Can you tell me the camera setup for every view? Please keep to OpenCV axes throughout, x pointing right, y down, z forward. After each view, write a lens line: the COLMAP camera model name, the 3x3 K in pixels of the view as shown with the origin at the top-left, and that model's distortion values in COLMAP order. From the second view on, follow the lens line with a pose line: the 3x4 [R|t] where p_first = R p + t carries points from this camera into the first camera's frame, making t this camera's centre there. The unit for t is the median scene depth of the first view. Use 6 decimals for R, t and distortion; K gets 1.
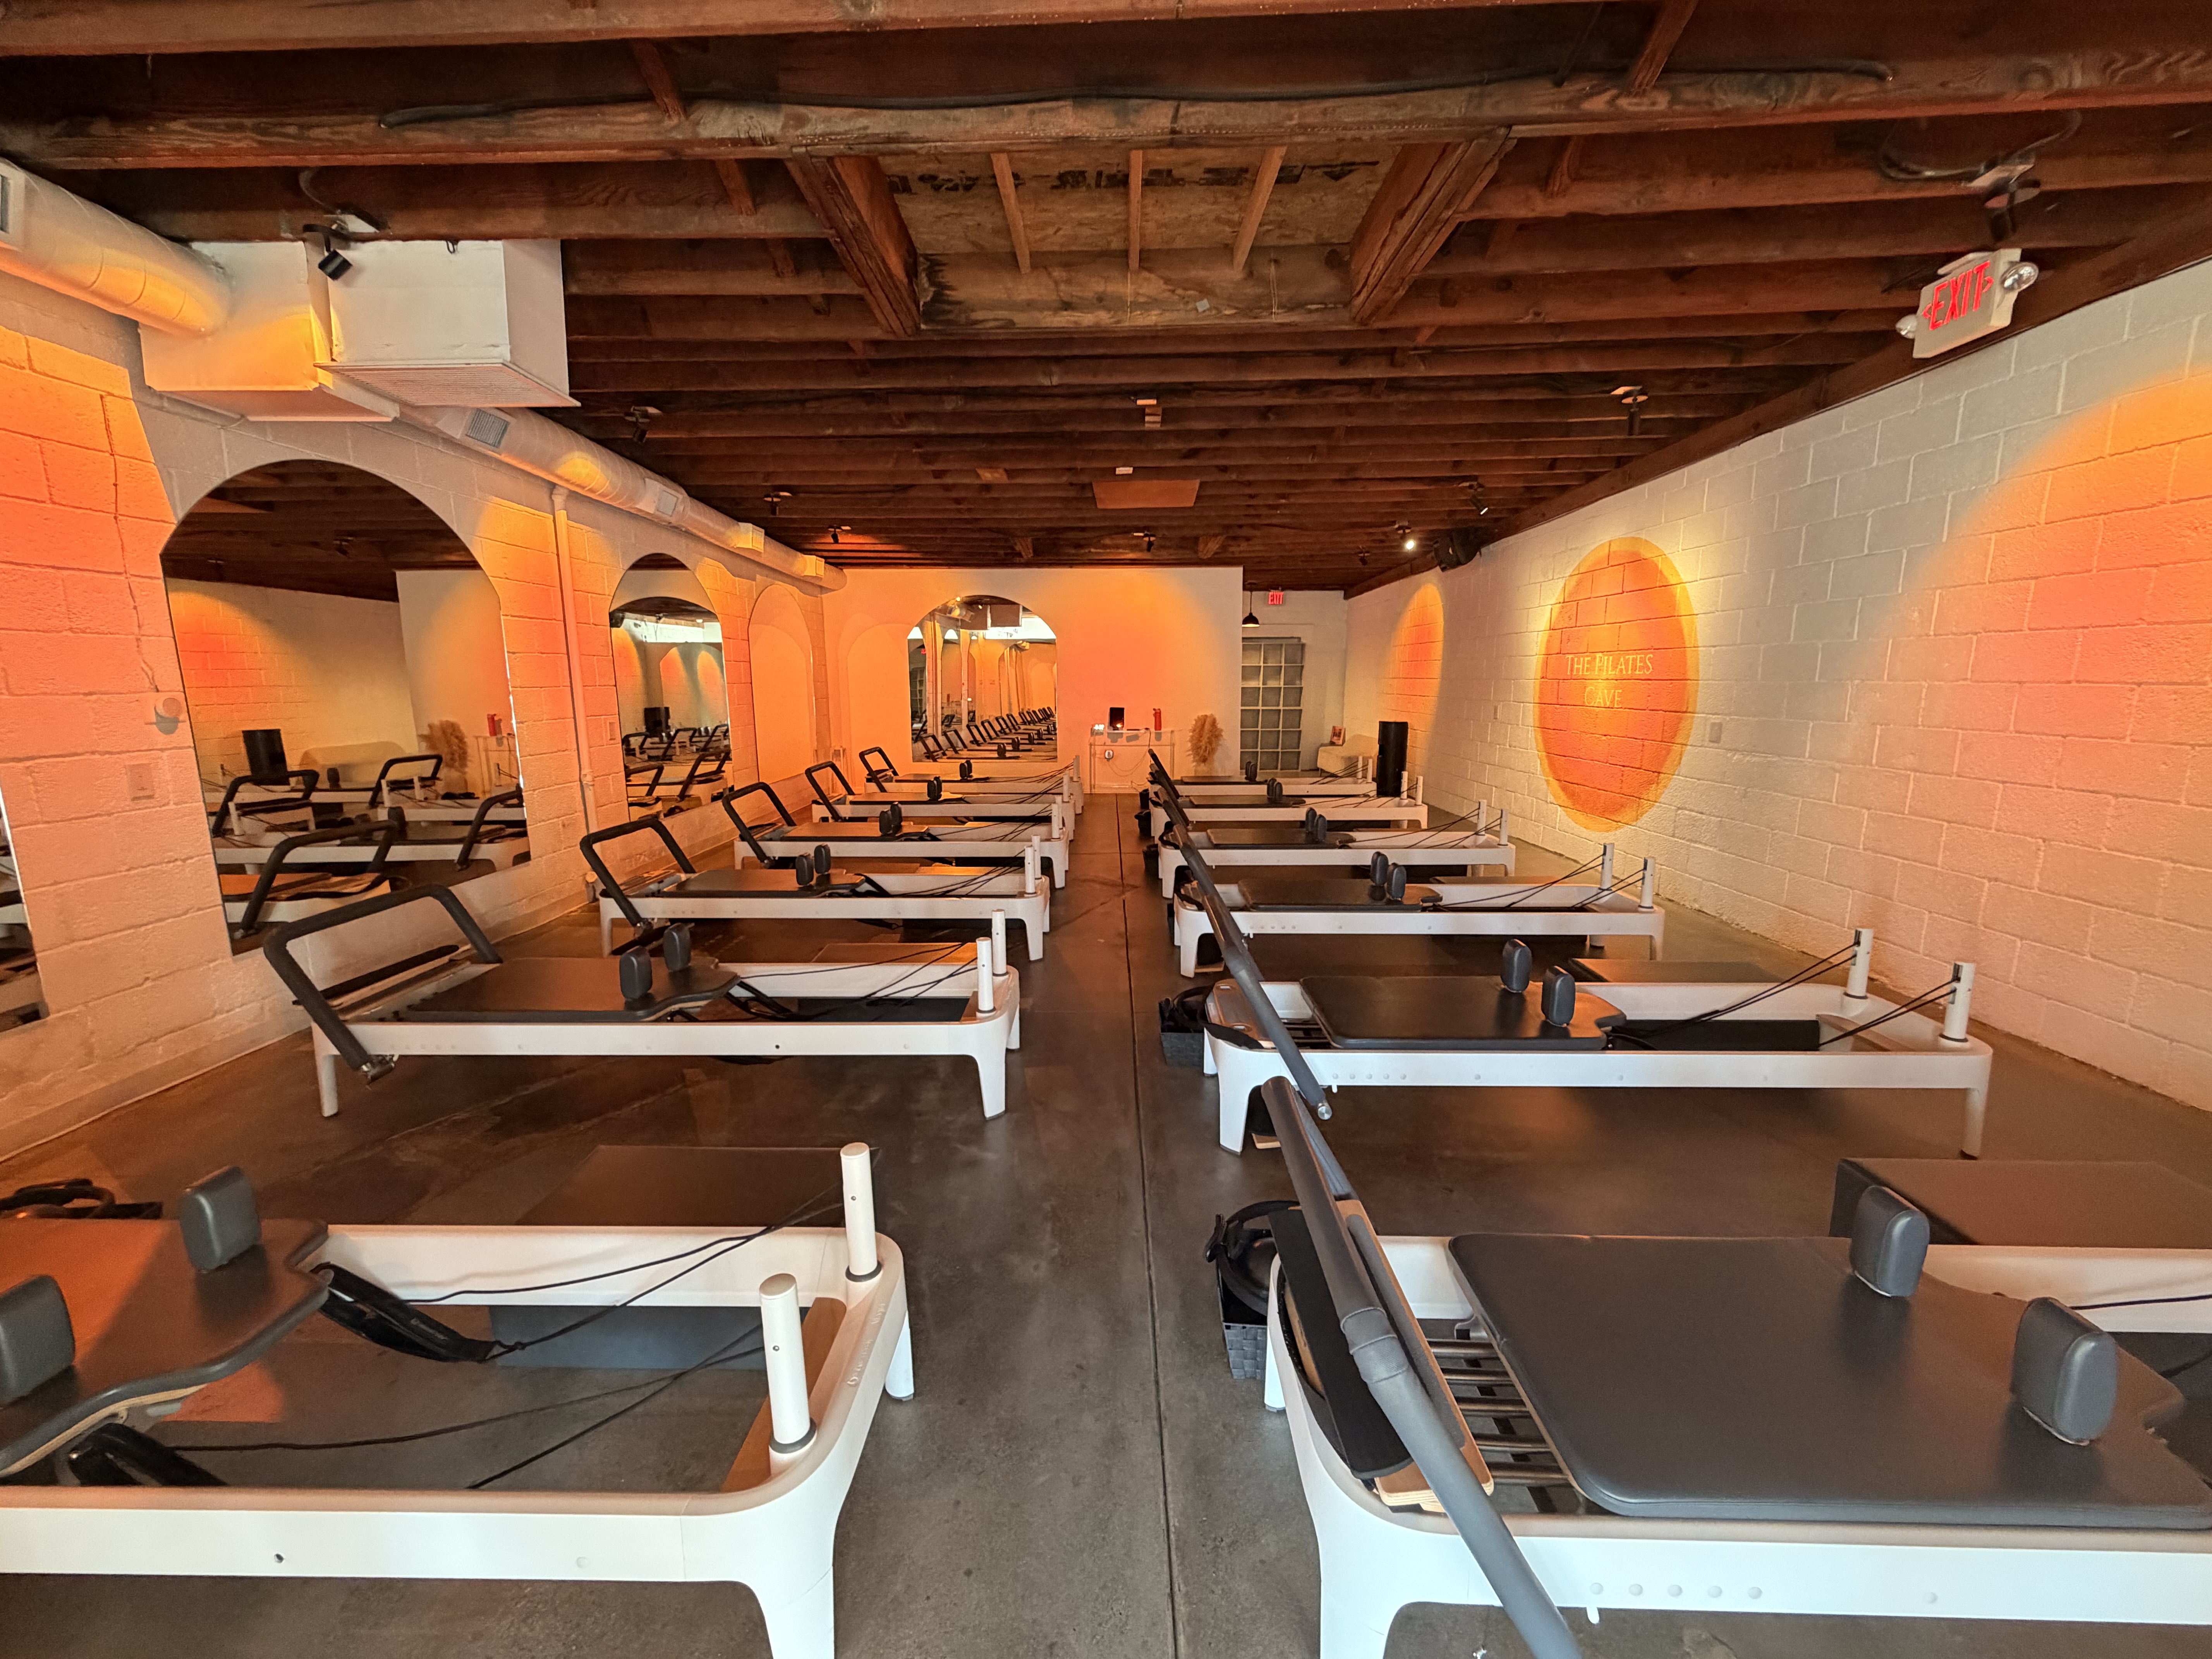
lens RADIAL K [[890.3, 0, 1101.7], [0, 890.3, 826.2], [0, 0, 1]] dist [0.009221, 0.000240]
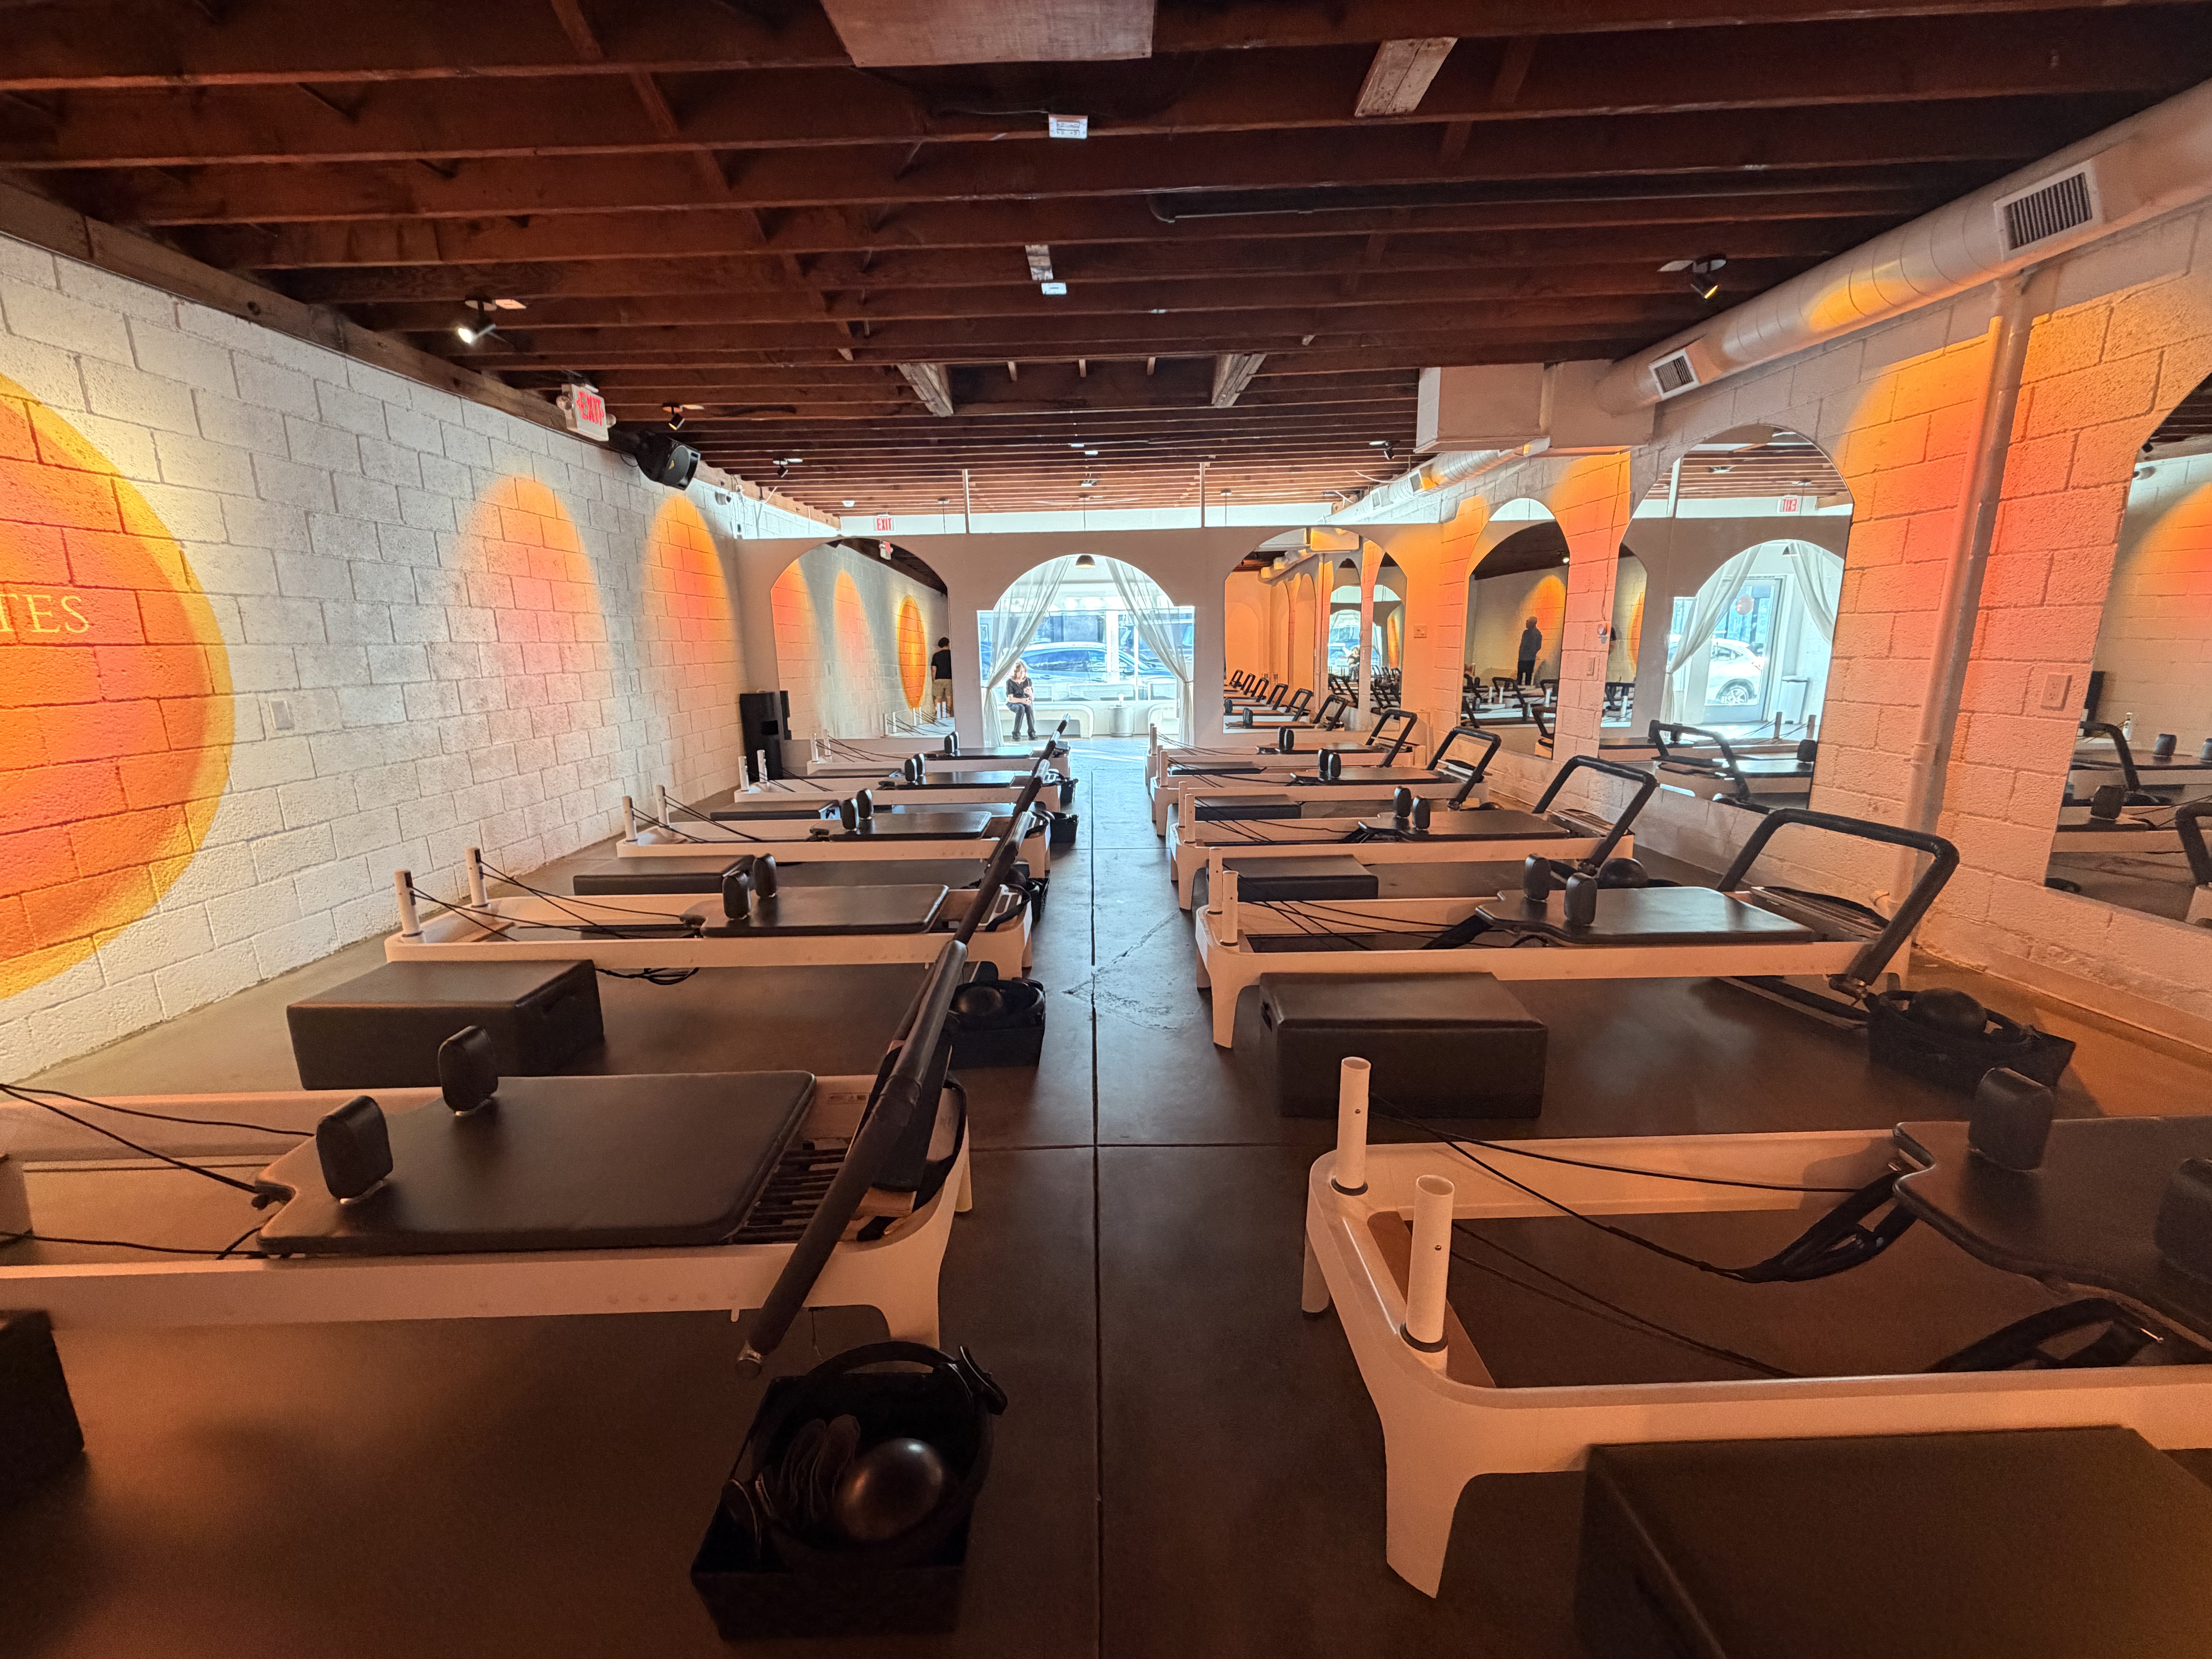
lens RADIAL K [[890.3, 0, 1101.7], [0, 890.3, 826.2], [0, 0, 1]] dist [0.009221, 0.000240]
pose [[-0.999042, 0.027420, -0.034119, 0.037960], [0.013283, 0.932633, 0.360581, -0.254183], [0.041708, 0.359783, -0.932104, 1.598150]]
